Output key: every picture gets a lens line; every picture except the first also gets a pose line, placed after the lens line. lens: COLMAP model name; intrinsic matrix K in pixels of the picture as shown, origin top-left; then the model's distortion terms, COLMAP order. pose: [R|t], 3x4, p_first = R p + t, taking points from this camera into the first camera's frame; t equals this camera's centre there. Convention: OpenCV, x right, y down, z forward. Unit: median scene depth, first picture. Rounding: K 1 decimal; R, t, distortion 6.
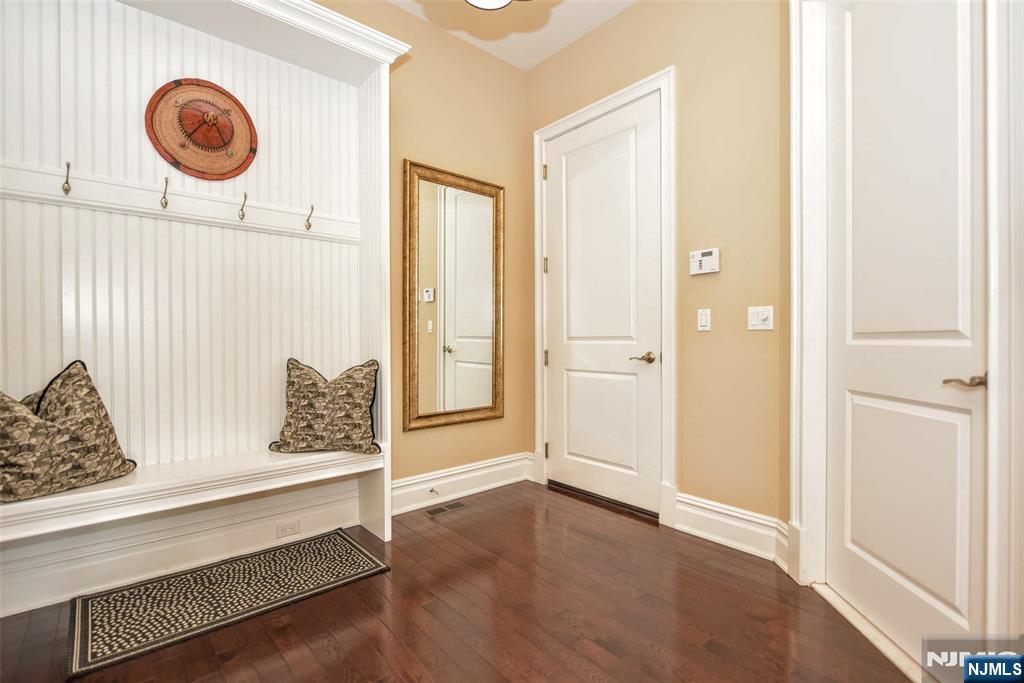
lens RADIAL K [[478.6, 0, 519.9], [0, 478.6, 340.5], [0, 0, 1]] dist [-0.003819, -0.000663]
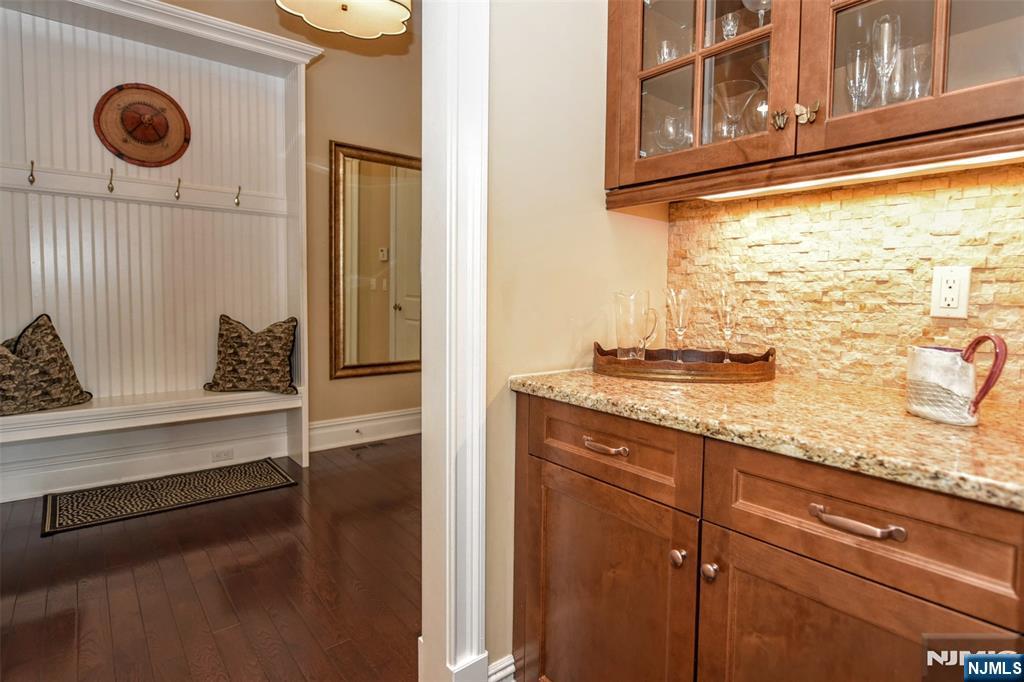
lens RADIAL K [[550.4, 0, 560.1], [0, 550.4, 322.5], [0, 0, 1]] dist [-0.002192, -0.001490]
pose [[0.999805, 0.019662, 0.001680, 0.408115], [-0.019723, 0.998473, 0.051604, -0.034418], [-0.000662, -0.051627, 0.998666, -0.424334]]
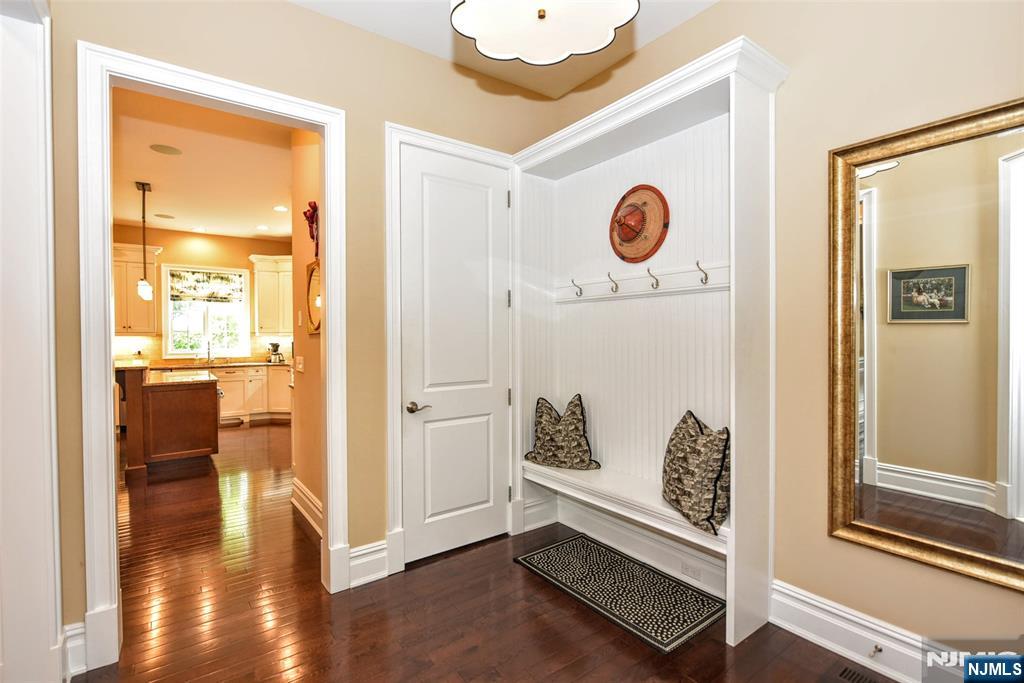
lens RADIAL K [[478.6, 0, 519.9], [0, 478.6, 340.5], [0, 0, 1]] dist [-0.003819, -0.000663]
pose [[-0.085534, 0.017546, -0.996181, 0.668589], [0.004397, 0.999842, 0.017232, -0.152371], [0.996326, -0.002907, -0.085597, 0.799482]]
